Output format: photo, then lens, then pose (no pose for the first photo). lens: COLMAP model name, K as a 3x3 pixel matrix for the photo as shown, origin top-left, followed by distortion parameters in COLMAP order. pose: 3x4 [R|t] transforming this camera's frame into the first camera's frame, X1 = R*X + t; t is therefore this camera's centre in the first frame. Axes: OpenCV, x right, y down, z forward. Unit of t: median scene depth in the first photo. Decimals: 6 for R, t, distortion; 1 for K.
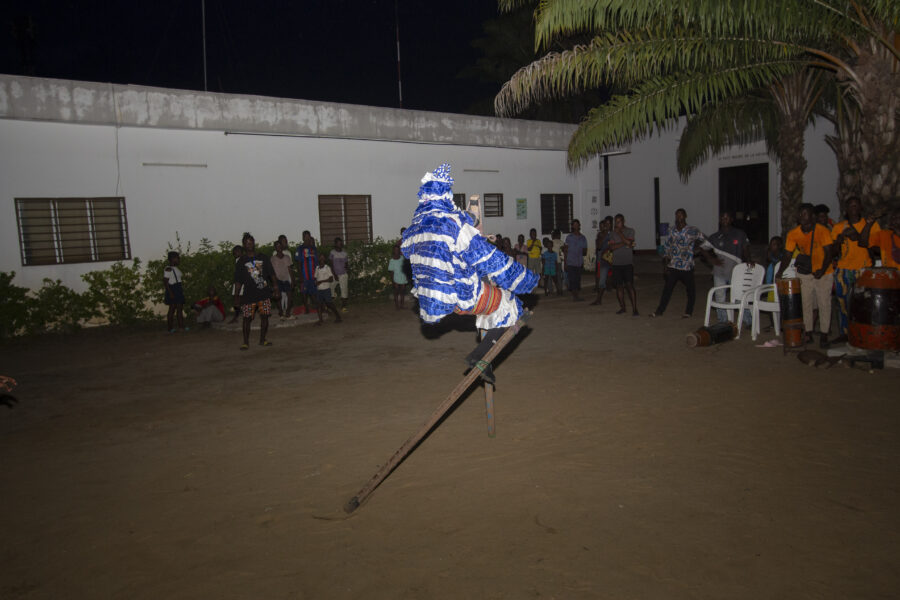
lens RADIAL K [[702.7, 0, 450.3], [0, 702.7, 318.2], [0, 0, 1]] dist [0.000553, 0.003854]
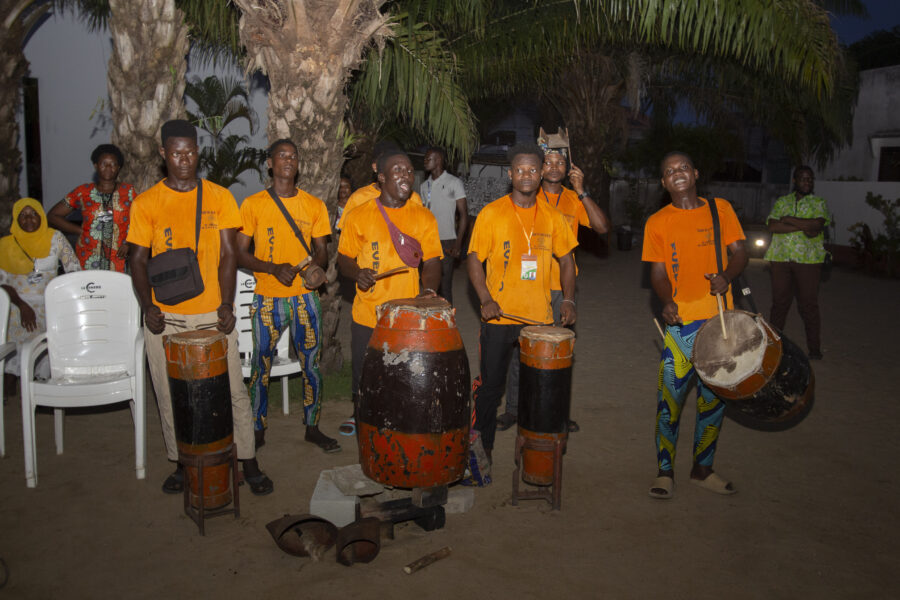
lens RADIAL K [[826.7, 0, 450.0], [0, 826.7, 300.0], [0, 0, 1]] dist [-0.012022, -0.007015]
pose [[0.321529, -0.088678, 0.942738, 0.078066], [0.078978, 0.994647, 0.066624, -0.076959], [-0.943600, 0.053034, 0.326812, 0.587552]]
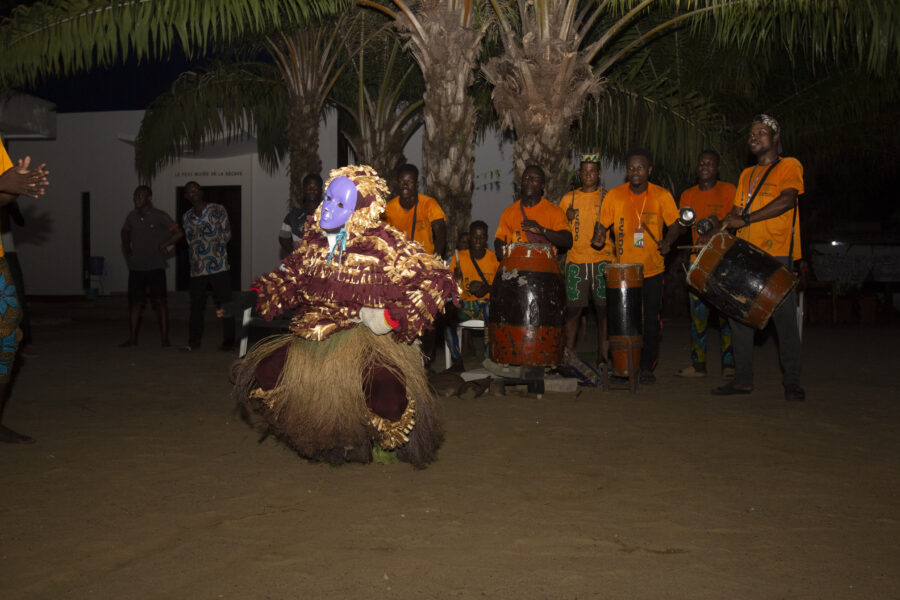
lens RADIAL K [[852.3, 0, 450.0], [0, 852.3, 300.0], [0, 0, 1]] dist [0.006834, 0.014037]
pose [[0.745035, 0.051239, 0.665055, 0.008376], [0.040882, 0.991663, -0.122201, 0.058328], [-0.665772, 0.118233, 0.736729, 0.337366]]
